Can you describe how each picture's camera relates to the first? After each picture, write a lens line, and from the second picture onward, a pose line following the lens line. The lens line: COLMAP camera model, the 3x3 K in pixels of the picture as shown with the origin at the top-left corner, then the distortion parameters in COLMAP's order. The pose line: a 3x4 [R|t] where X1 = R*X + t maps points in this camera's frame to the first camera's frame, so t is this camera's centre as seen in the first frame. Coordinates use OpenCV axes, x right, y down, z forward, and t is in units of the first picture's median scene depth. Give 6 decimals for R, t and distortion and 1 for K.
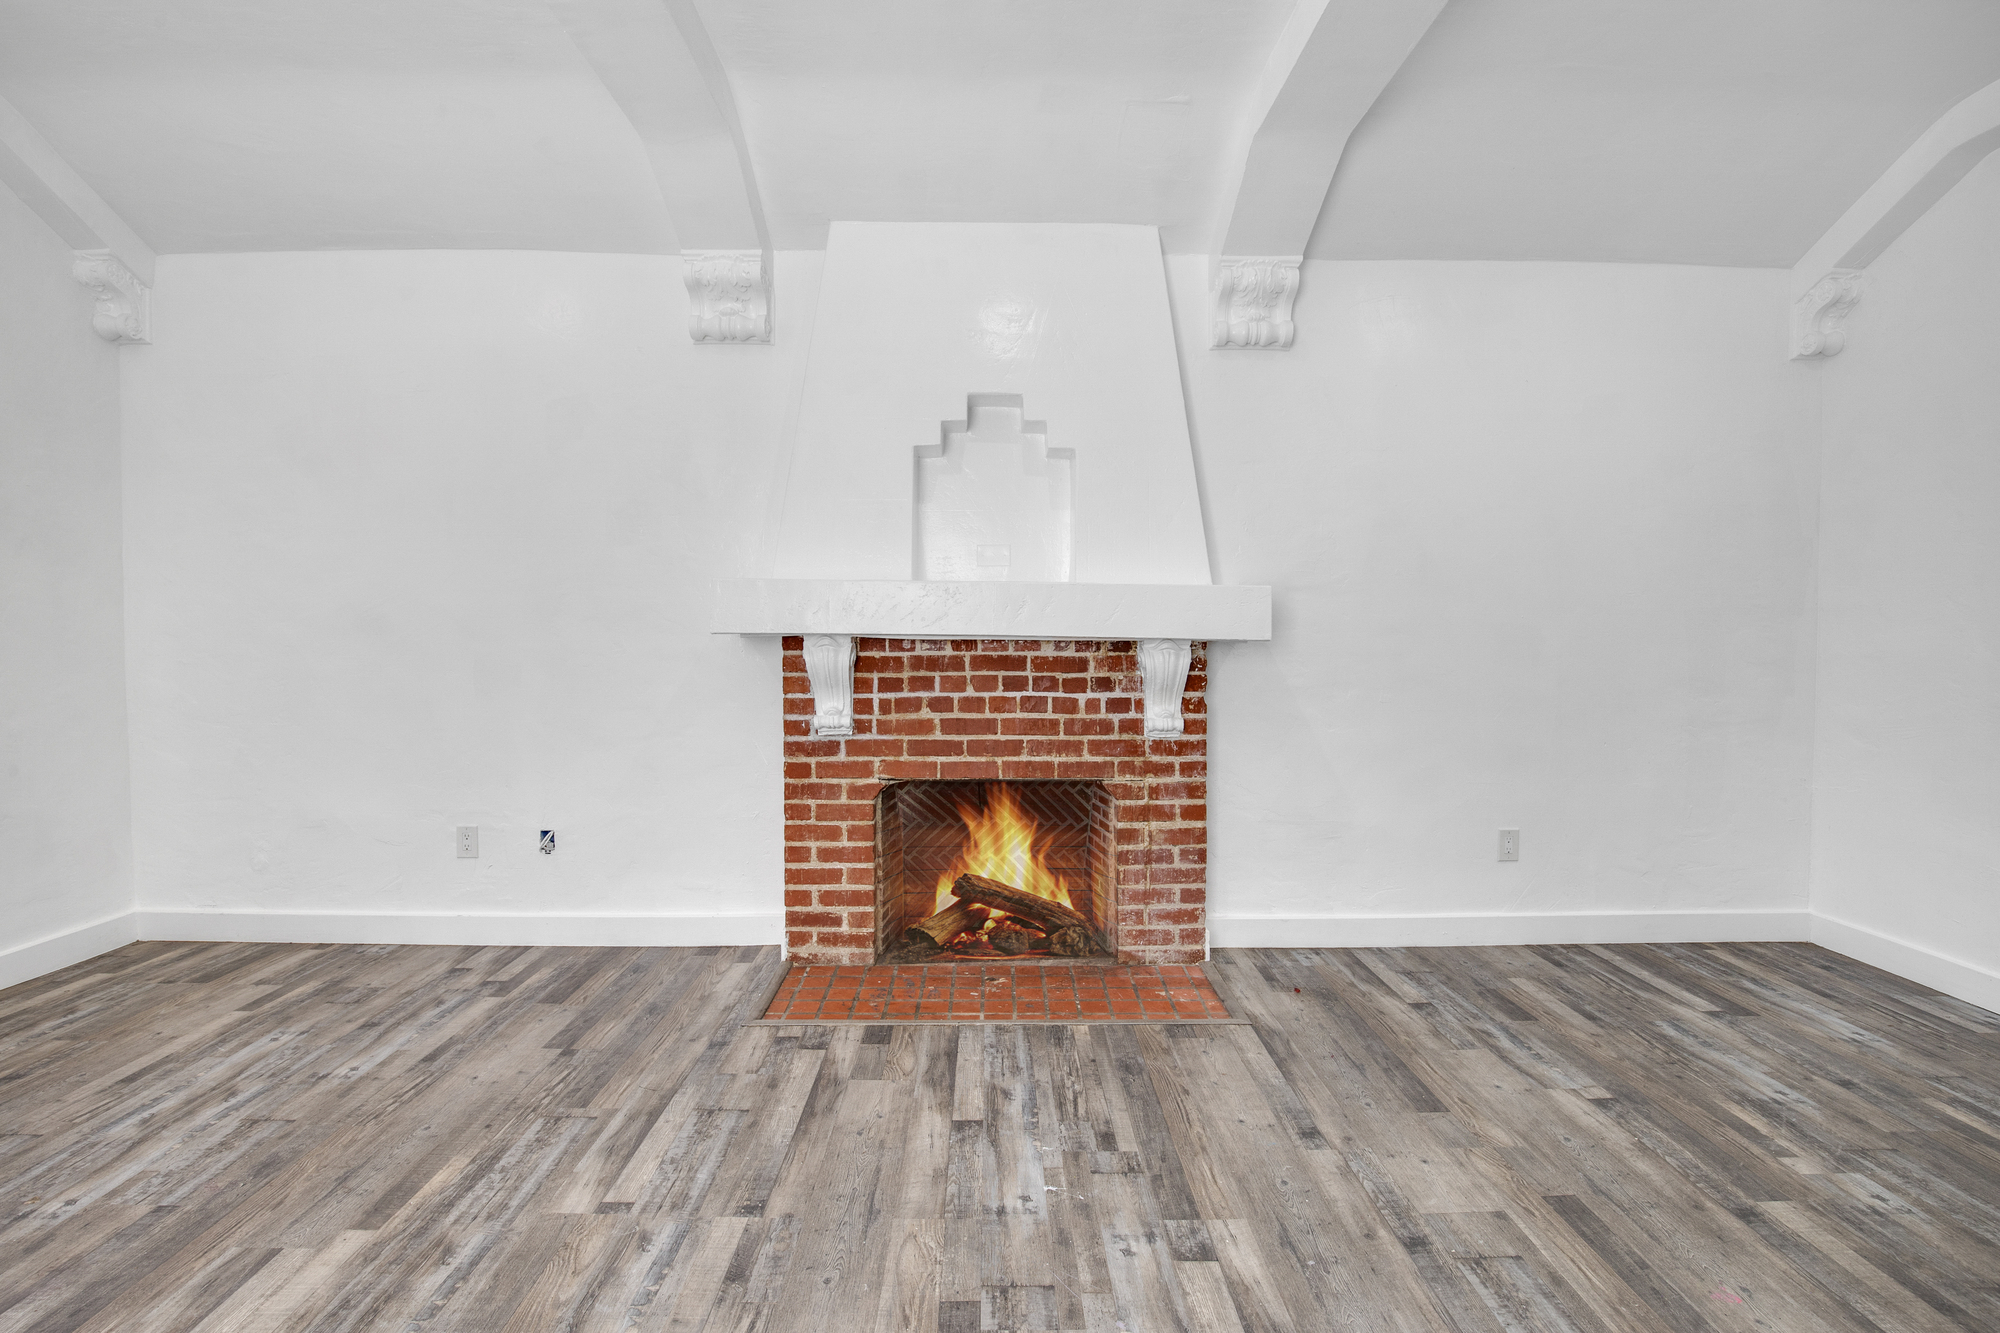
lens RADIAL K [[989.3, 0, 1006.5], [0, 989.3, 662.6], [0, 0, 1]] dist [-0.043892, 0.010025]
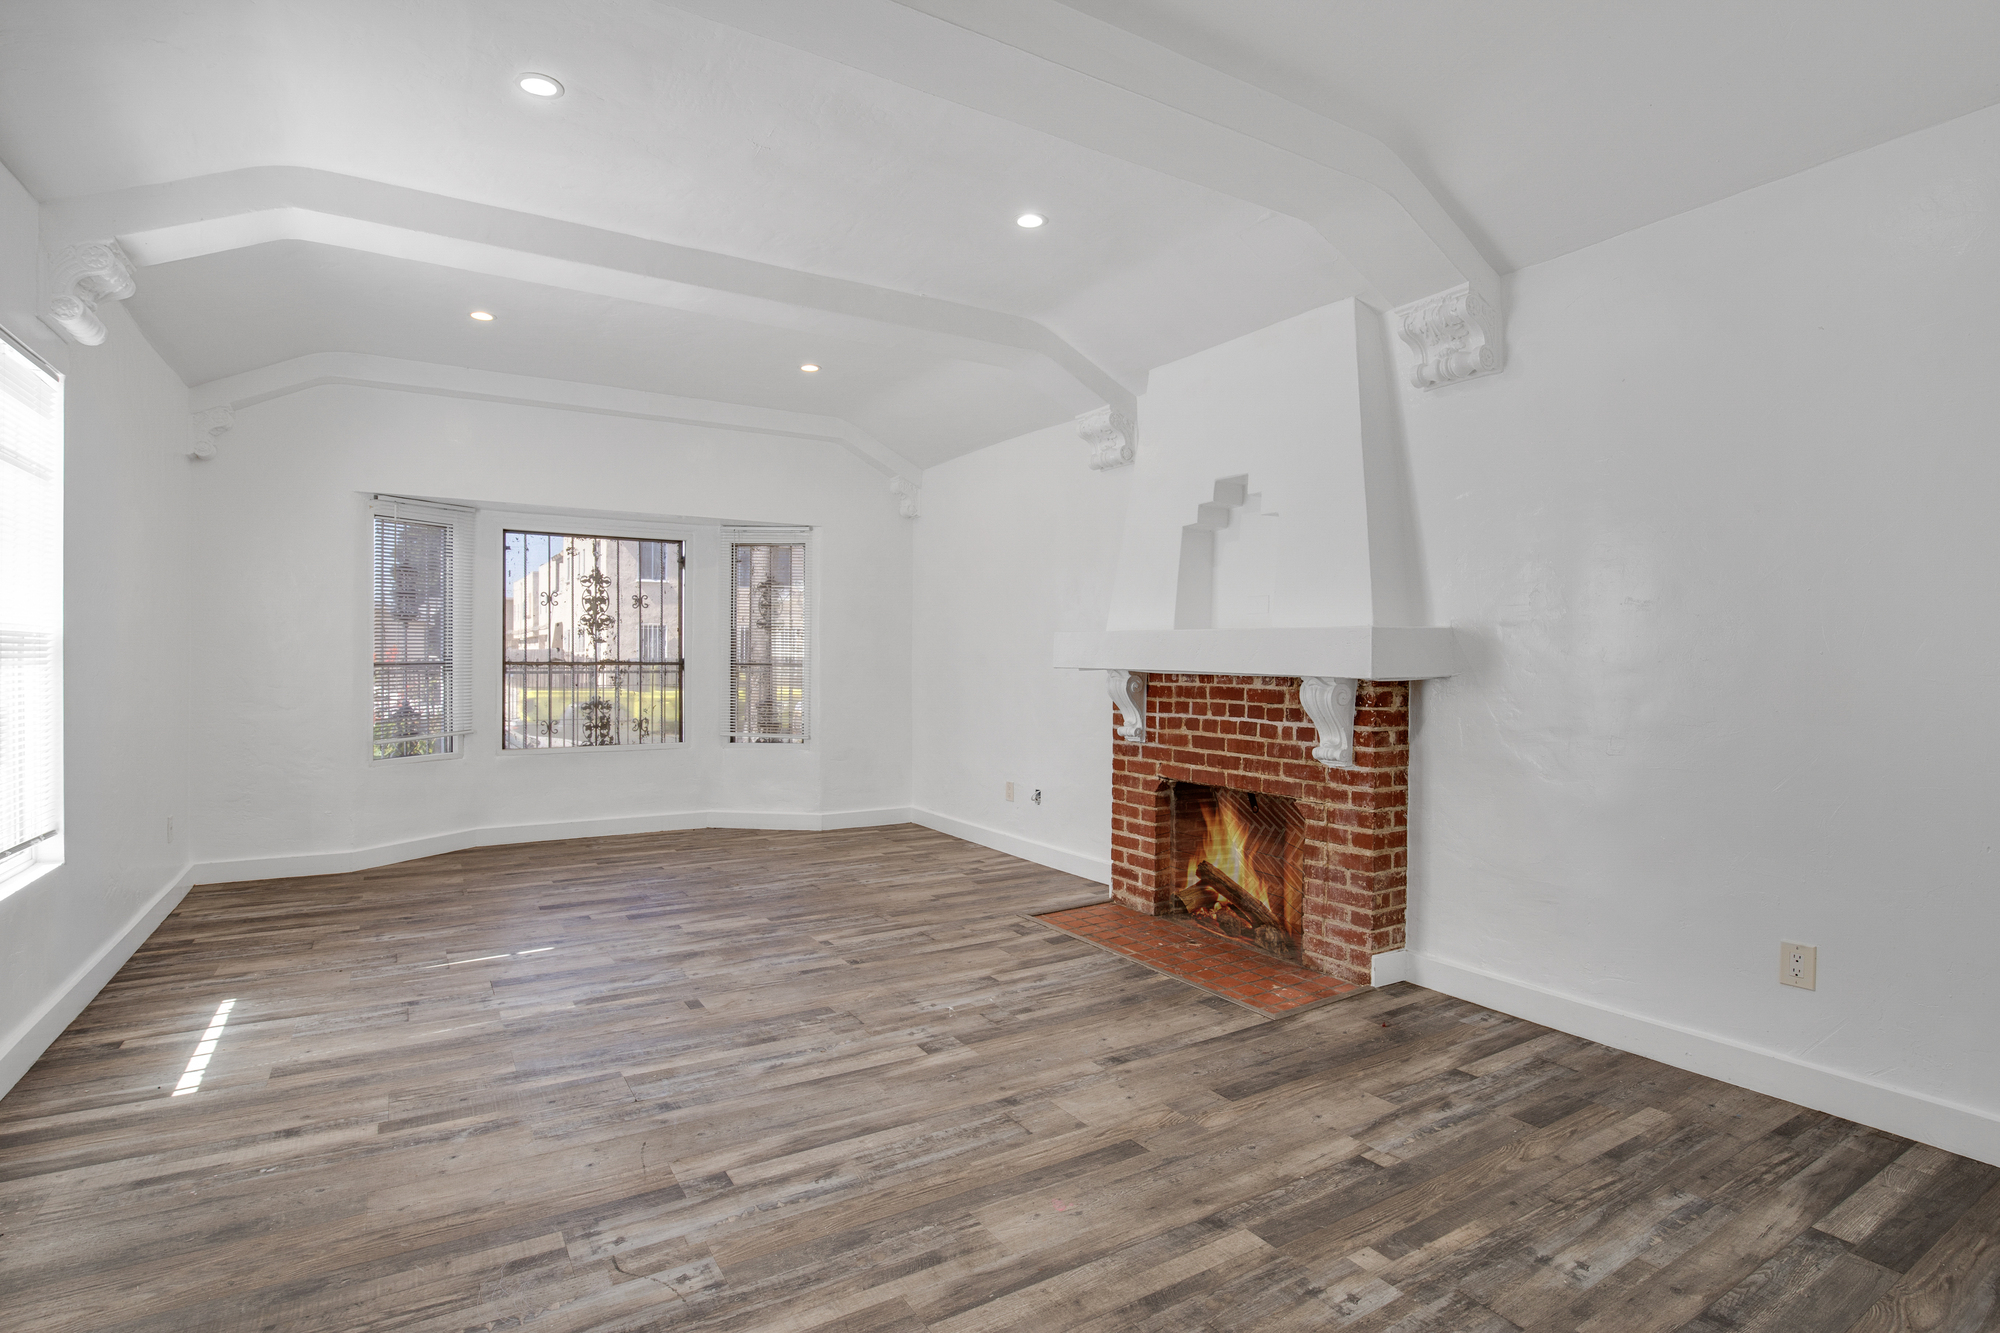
lens RADIAL K [[989.3, 0, 1006.5], [0, 989.3, 662.6], [0, 0, 1]] dist [-0.043892, 0.010025]
pose [[0.510105, 0.003857, -0.860103, 0.919792], [-0.027392, 0.999556, -0.011764, -0.016169], [0.859676, 0.029561, 0.509984, 0.133152]]
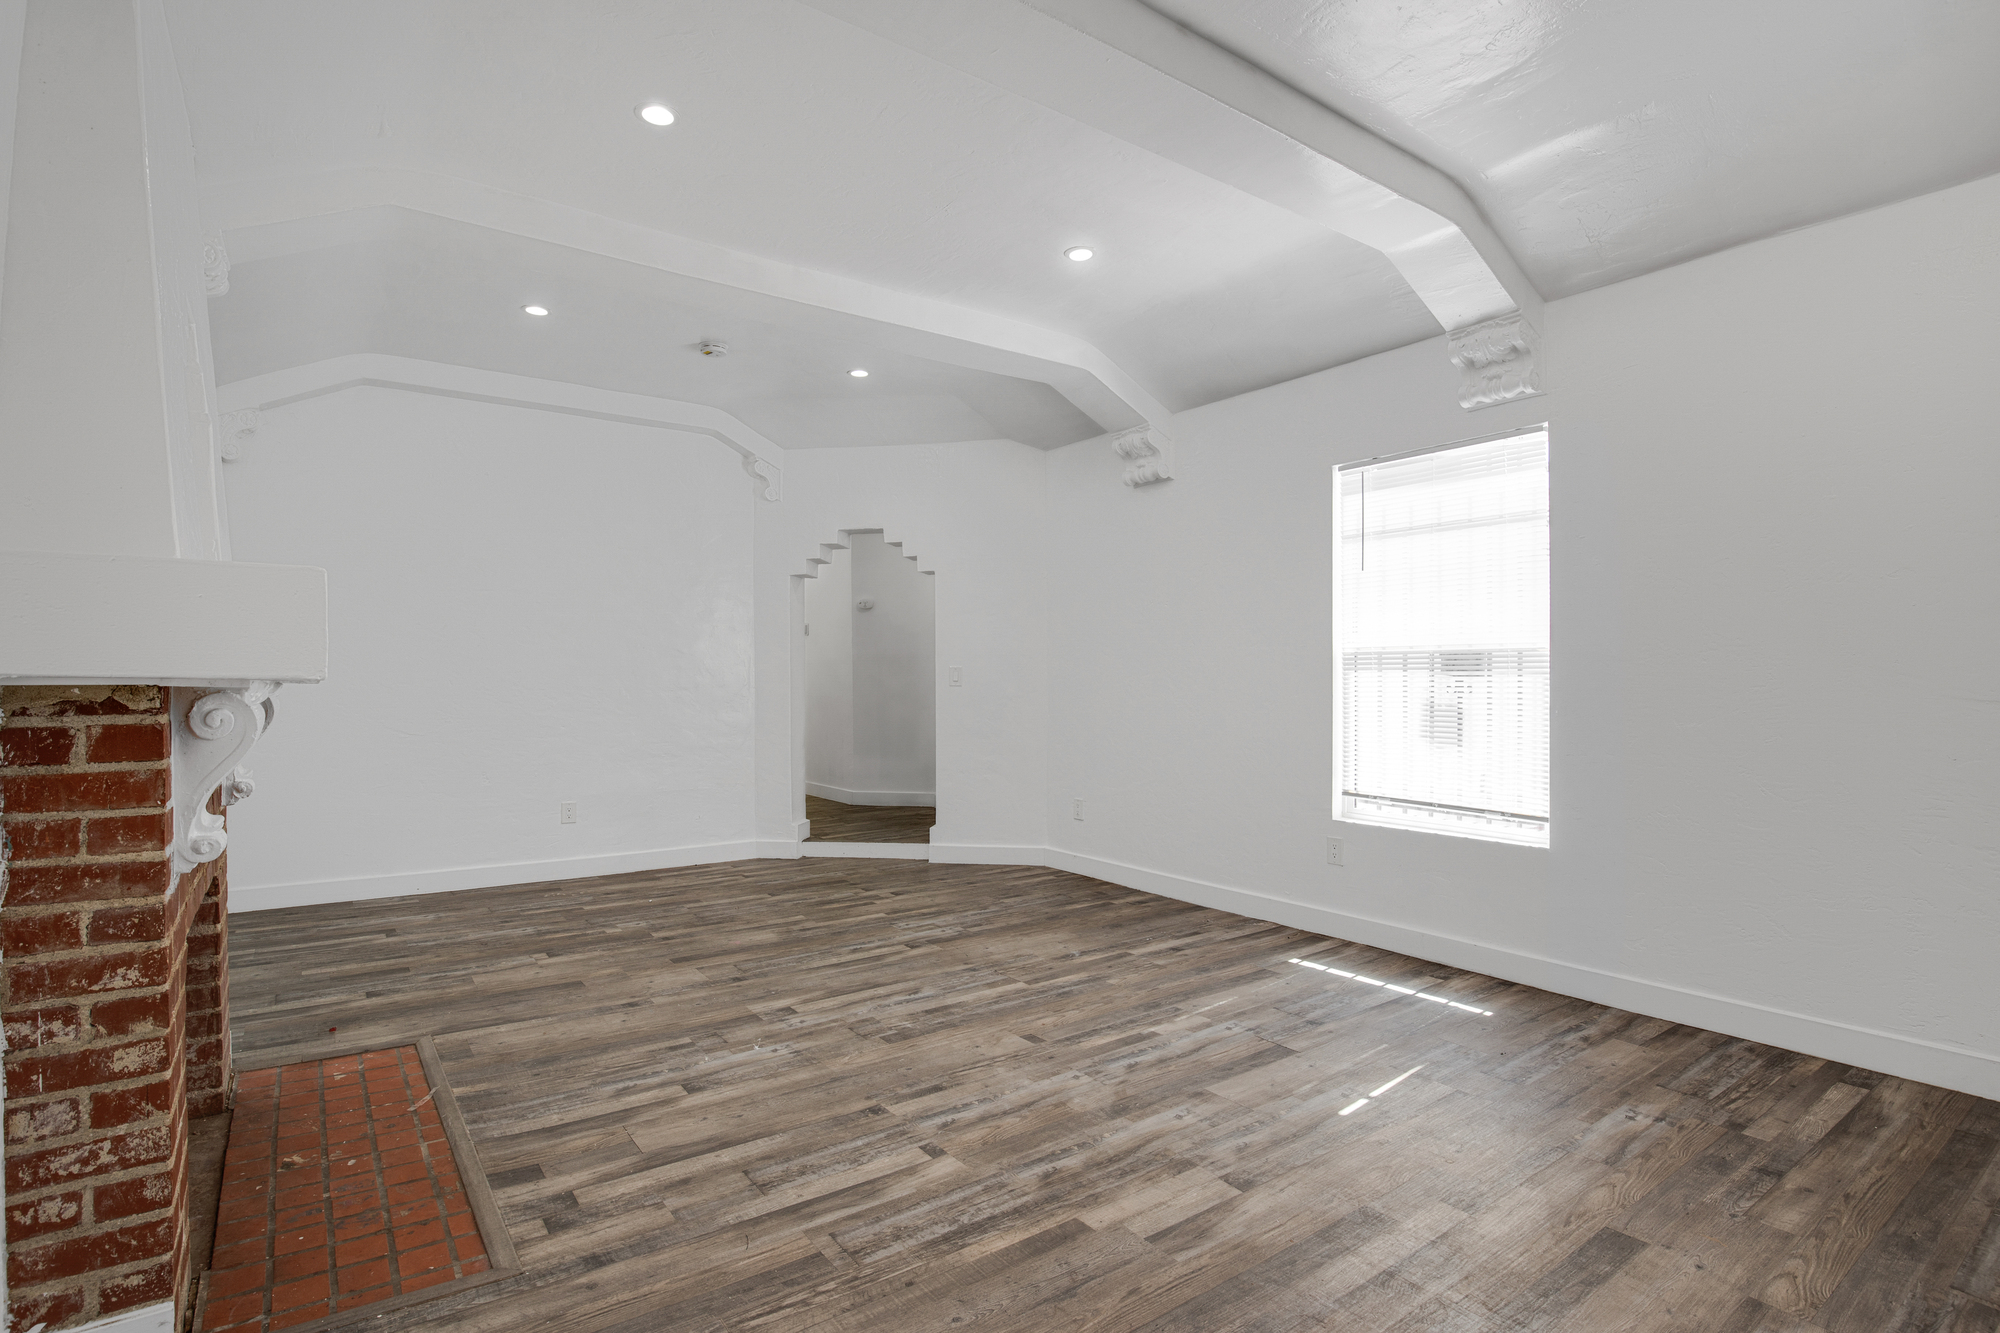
lens RADIAL K [[907.4, 0, 939.9], [0, 907.4, 647.8], [0, 0, 1]] dist [-0.030304, 0.007415]
pose [[-0.522633, 0.023486, 0.852234, -0.793892], [0.021993, 0.999659, -0.014061, -0.033527], [-0.852274, 0.011394, -0.522972, 0.899482]]
